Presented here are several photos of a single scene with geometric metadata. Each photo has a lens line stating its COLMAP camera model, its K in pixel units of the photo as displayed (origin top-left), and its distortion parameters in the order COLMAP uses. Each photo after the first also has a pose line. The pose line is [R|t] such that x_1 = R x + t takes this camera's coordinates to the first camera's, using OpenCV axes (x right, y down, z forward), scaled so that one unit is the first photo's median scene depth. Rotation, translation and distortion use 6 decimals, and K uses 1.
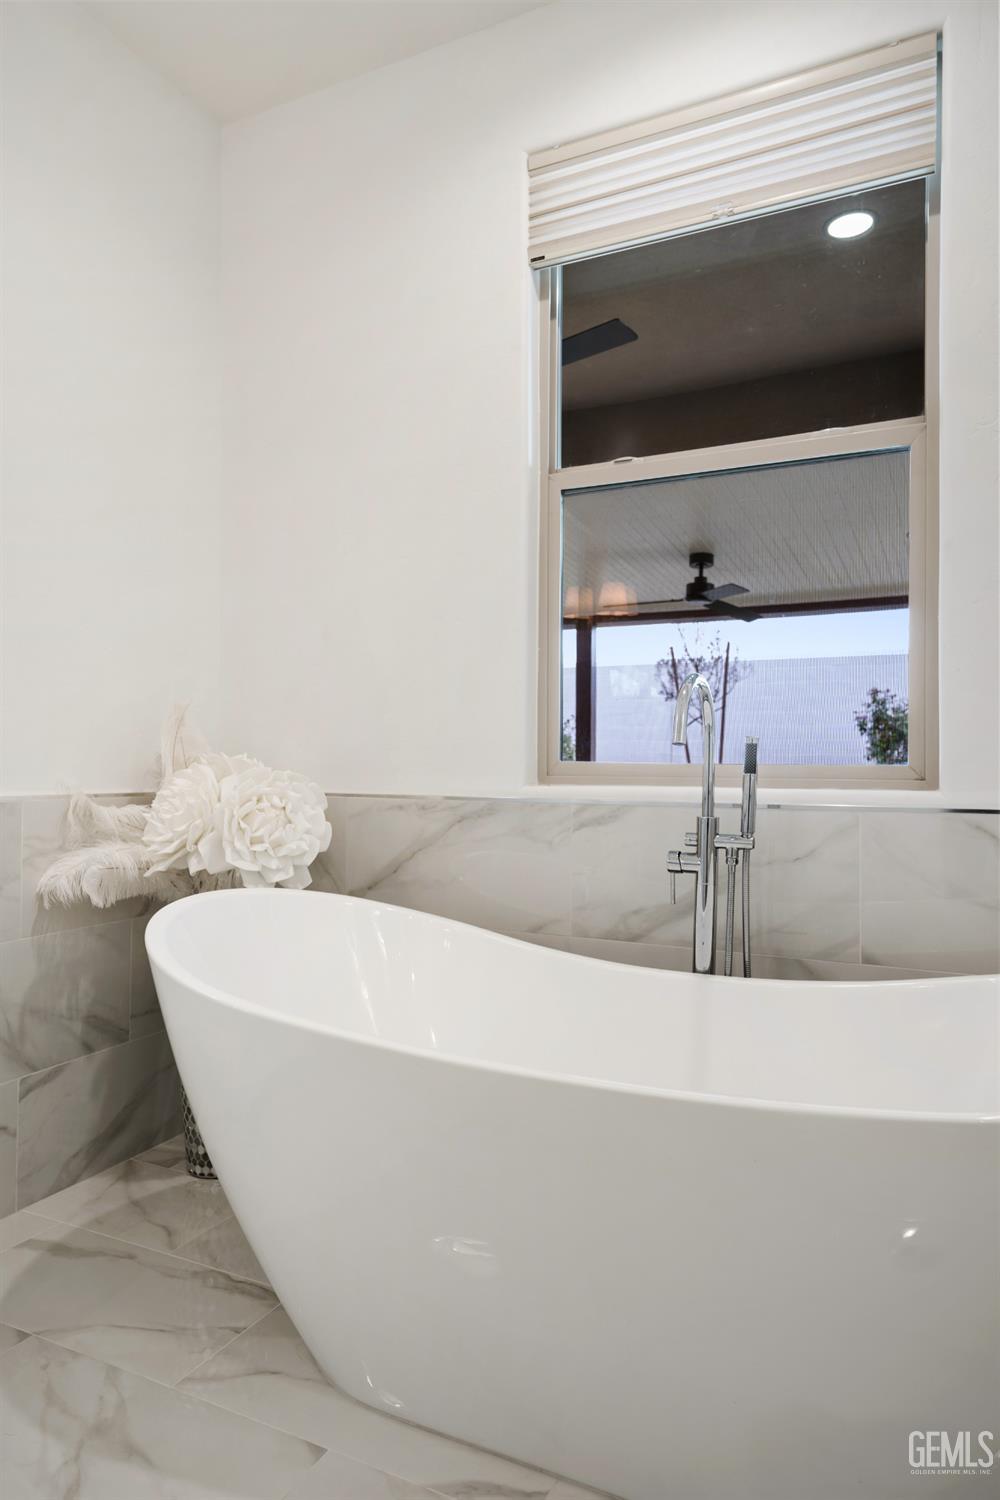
lens RADIAL K [[967.6, 0, 504.3], [0, 967.6, 752.0], [0, 0, 1]] dist [0.015648, -0.000375]
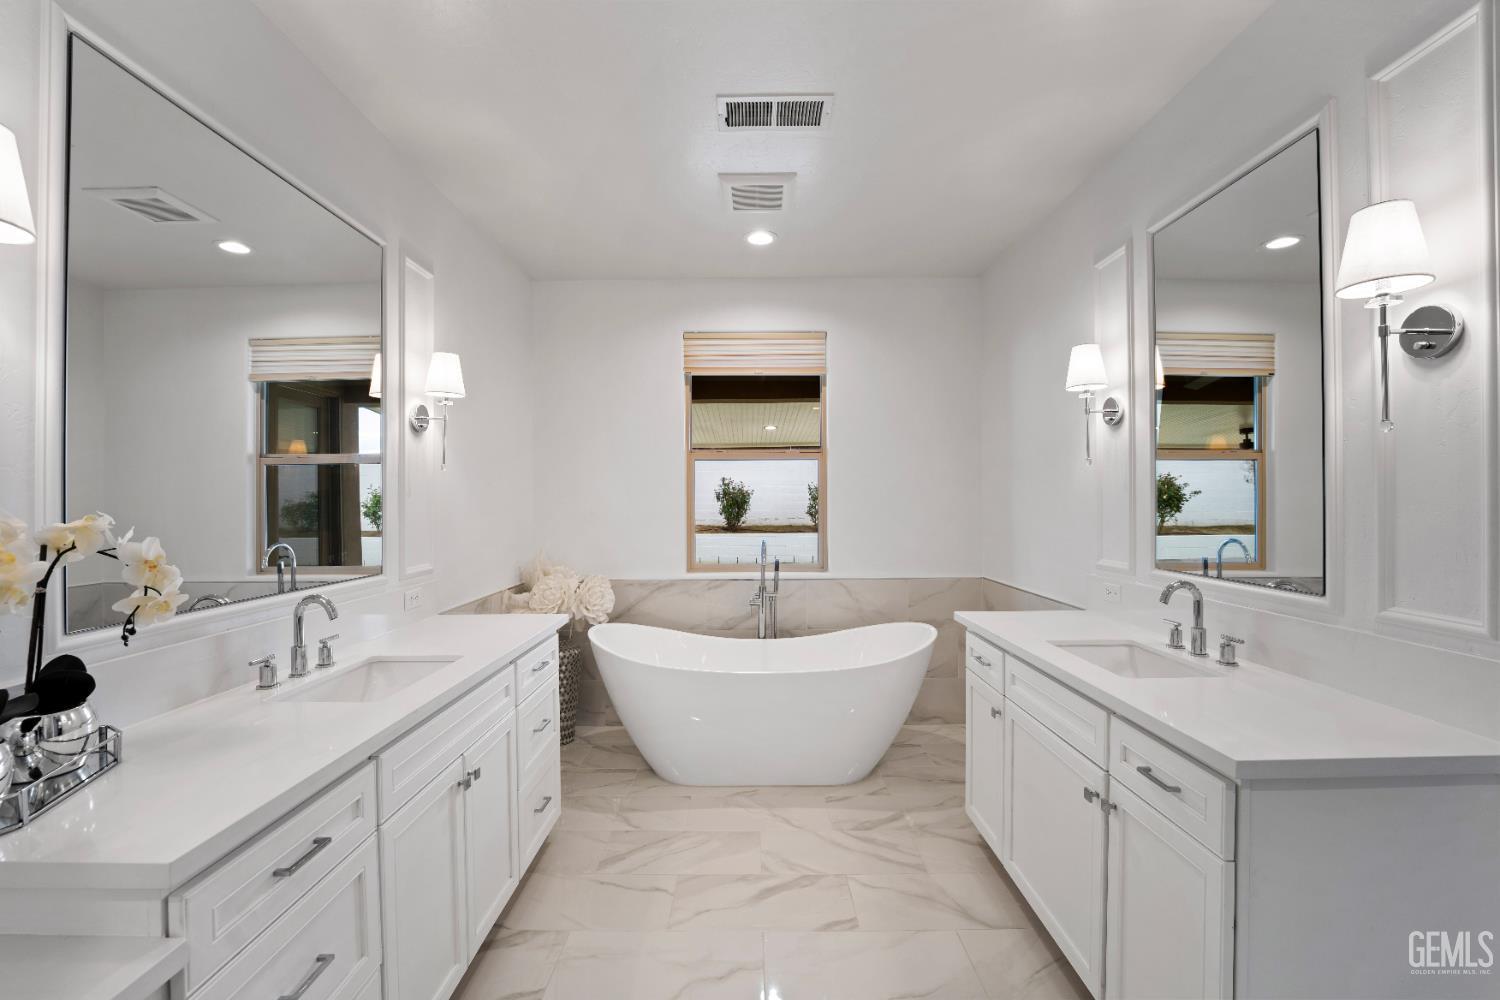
lens RADIAL K [[611.7, 0, 745.4], [0, 611.7, 500.6], [0, 0, 1]] dist [-0.017496, 0.000705]
pose [[0.901532, -0.010784, 0.432579, -0.559992], [0.006573, 0.999915, 0.011228, -0.186993], [-0.432664, -0.007280, 0.901526, -0.573392]]
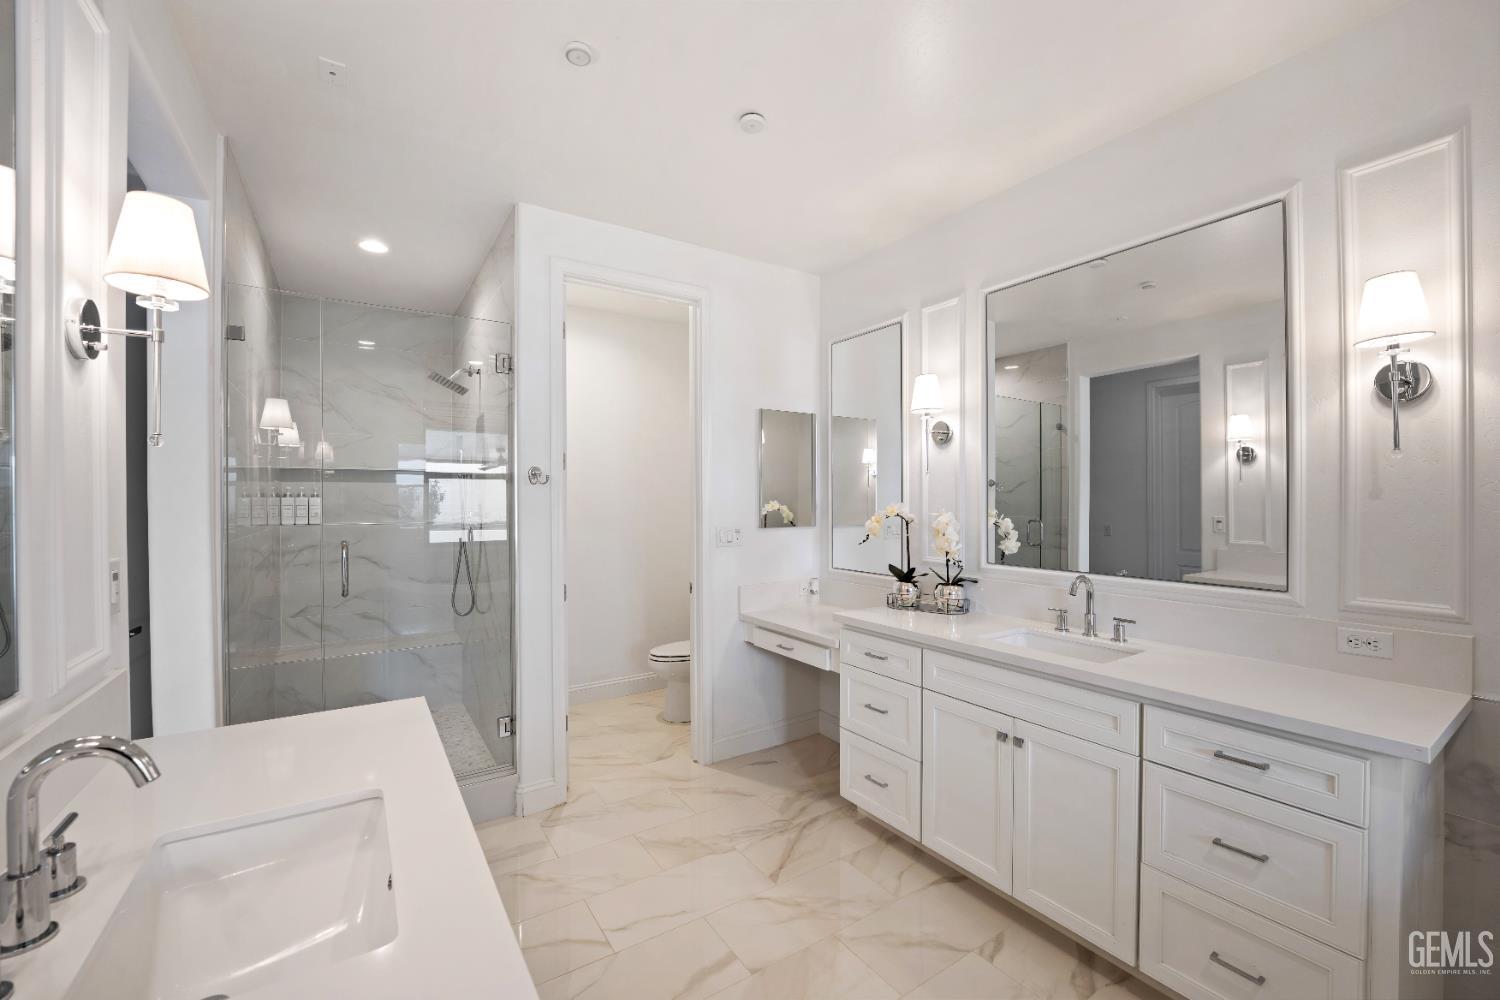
lens RADIAL K [[611.7, 0, 752.3], [0, 611.7, 500.4], [0, 0, 1]] dist [-0.017496, 0.000705]
pose [[-0.502944, -0.003215, -0.864313, 0.410736], [0.010099, 0.999903, -0.009596, -0.184399], [0.864260, -0.013555, -0.502862, 0.363797]]
